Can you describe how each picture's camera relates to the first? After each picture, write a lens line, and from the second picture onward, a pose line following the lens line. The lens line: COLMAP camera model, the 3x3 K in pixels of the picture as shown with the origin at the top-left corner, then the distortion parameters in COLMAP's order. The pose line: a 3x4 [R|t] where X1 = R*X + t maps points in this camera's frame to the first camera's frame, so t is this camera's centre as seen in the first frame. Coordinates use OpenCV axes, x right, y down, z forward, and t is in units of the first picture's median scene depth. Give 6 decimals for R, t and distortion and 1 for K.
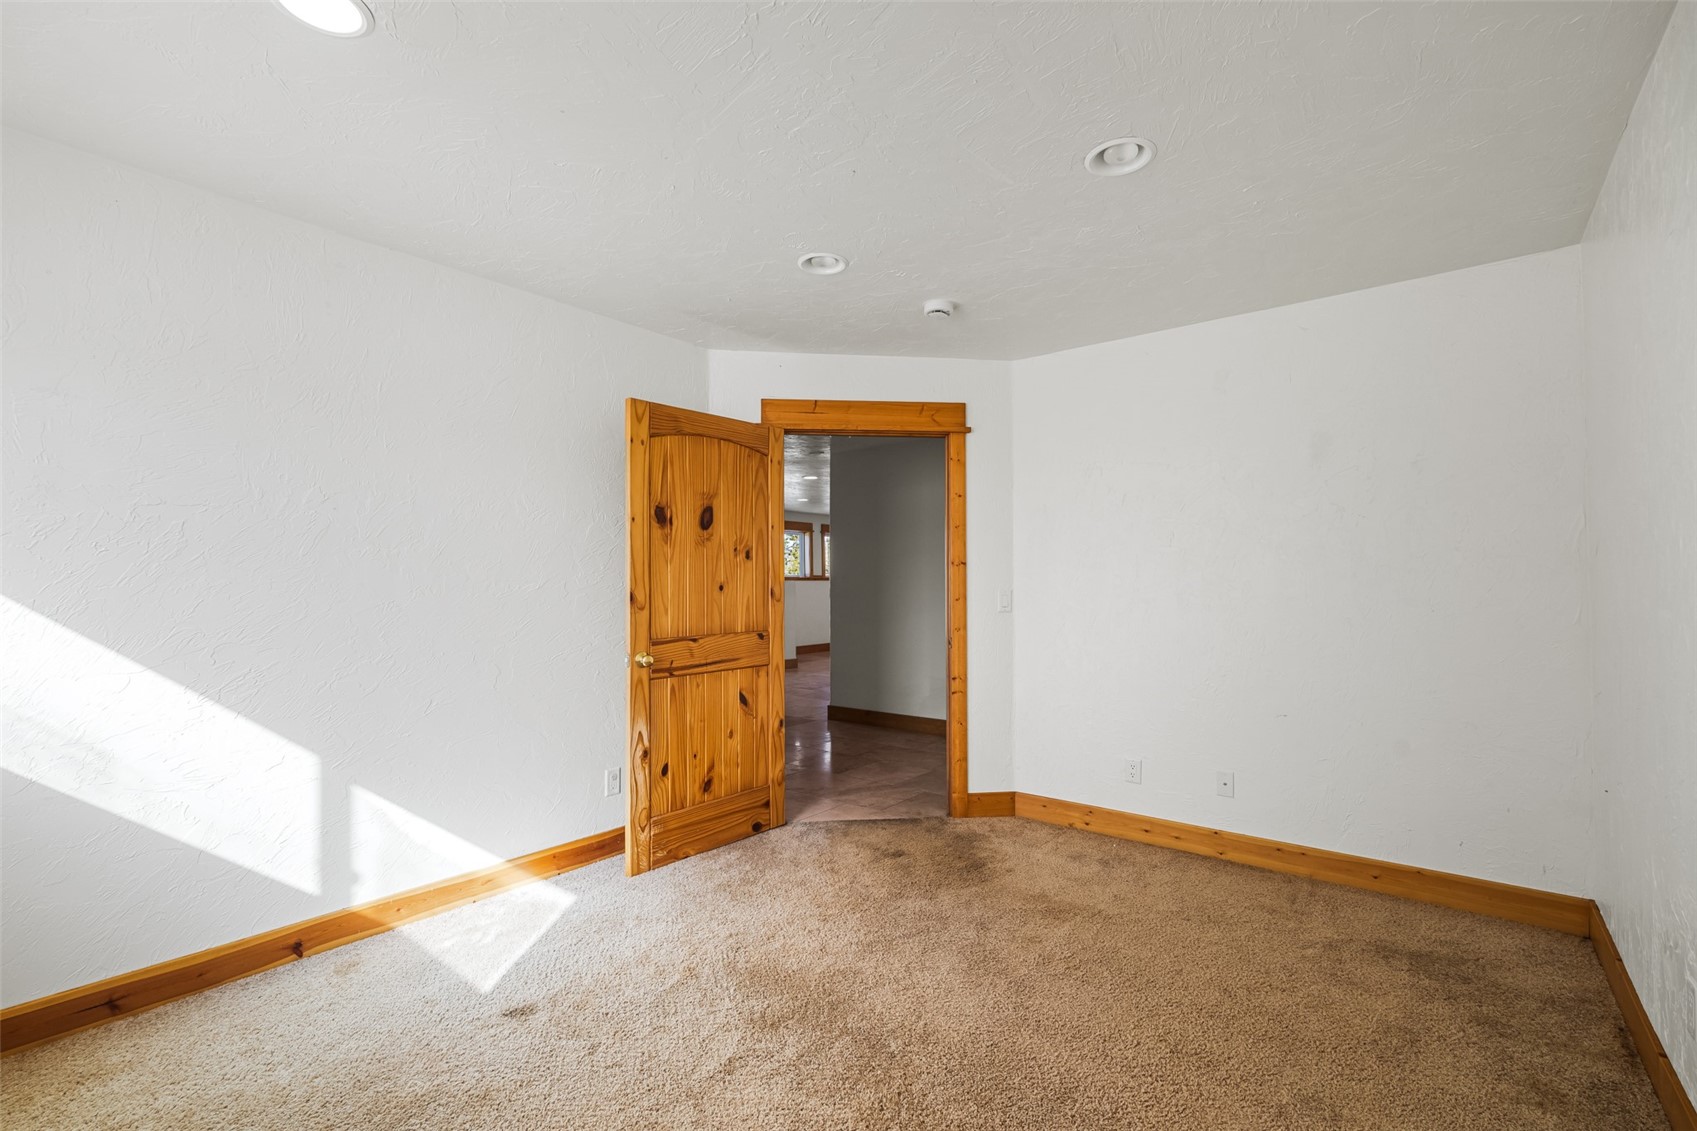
lens RADIAL K [[750.6, 0, 845.0], [0, 750.6, 565.3], [0, 0, 1]] dist [-0.011181, 0.001486]
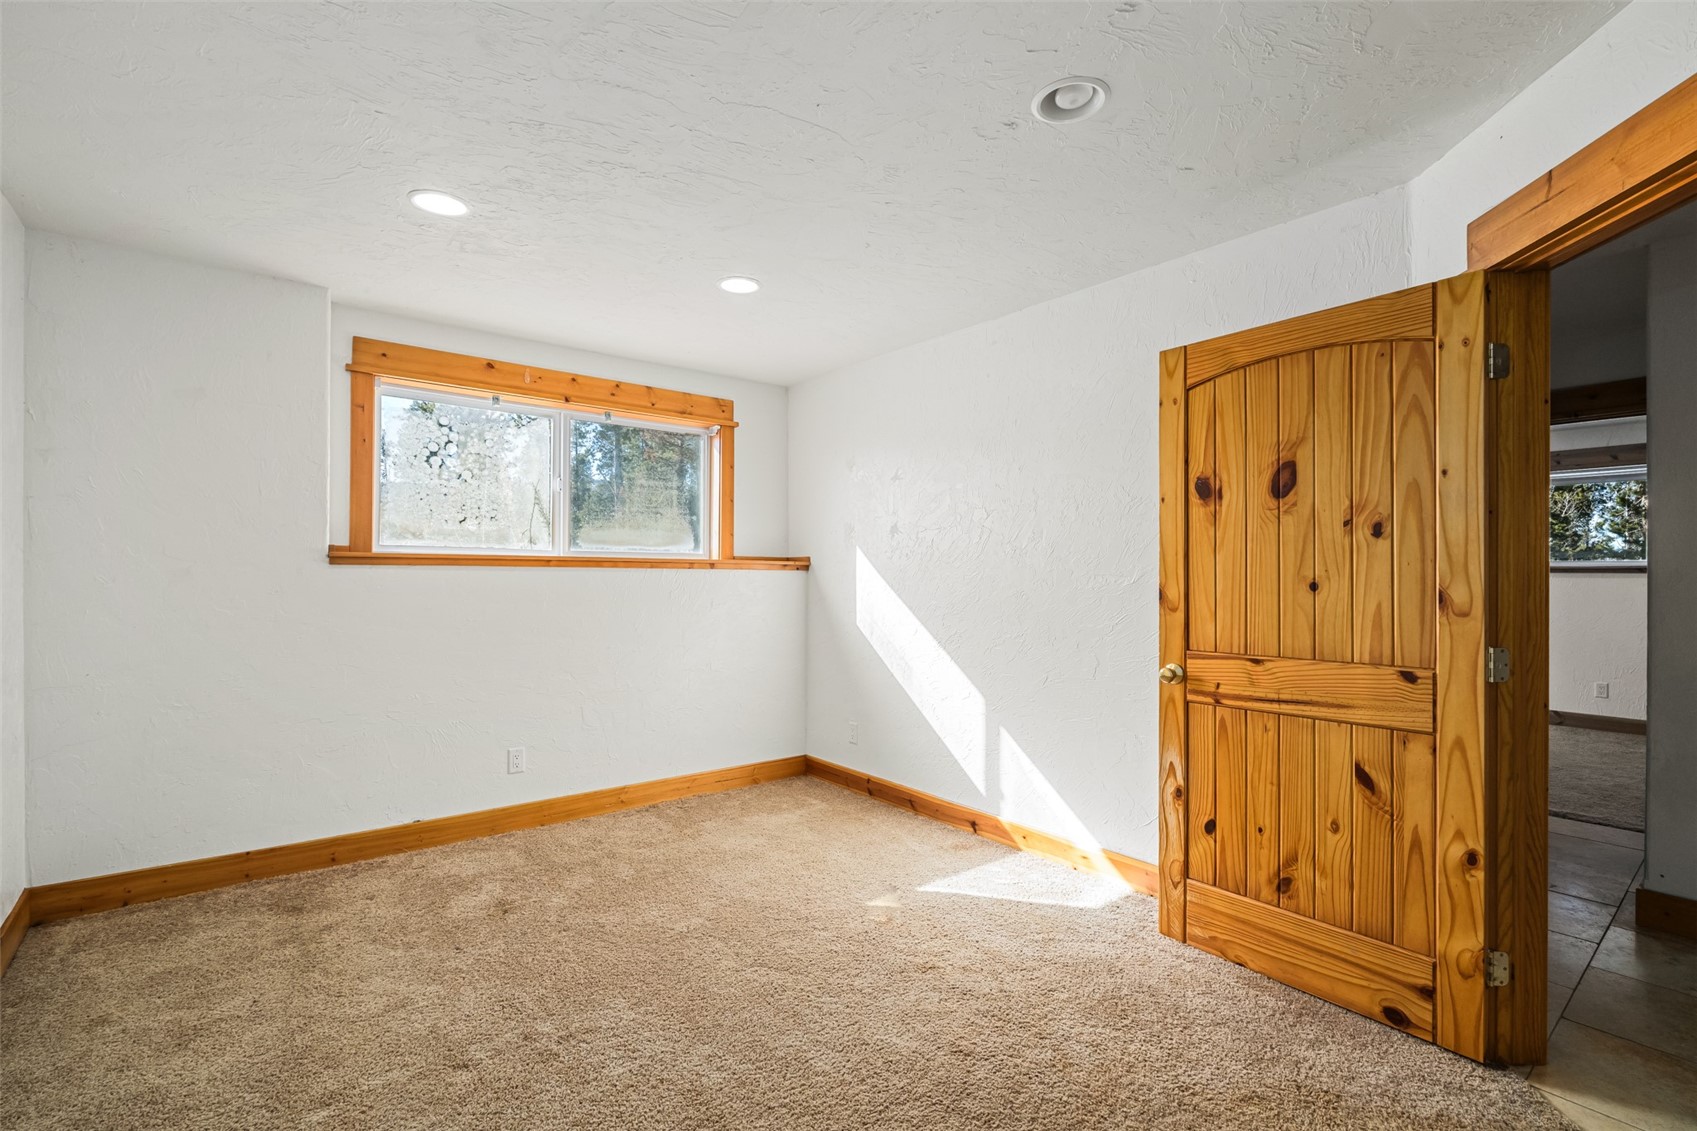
lens RADIAL K [[750.6, 0, 845.5], [0, 750.6, 576.3], [0, 0, 1]] dist [-0.011181, 0.001486]
pose [[-0.212672, 0.000082, -0.977124, 0.567688], [0.016087, 0.999865, -0.003418, 0.018636], [0.976991, -0.016446, -0.212644, 0.803216]]
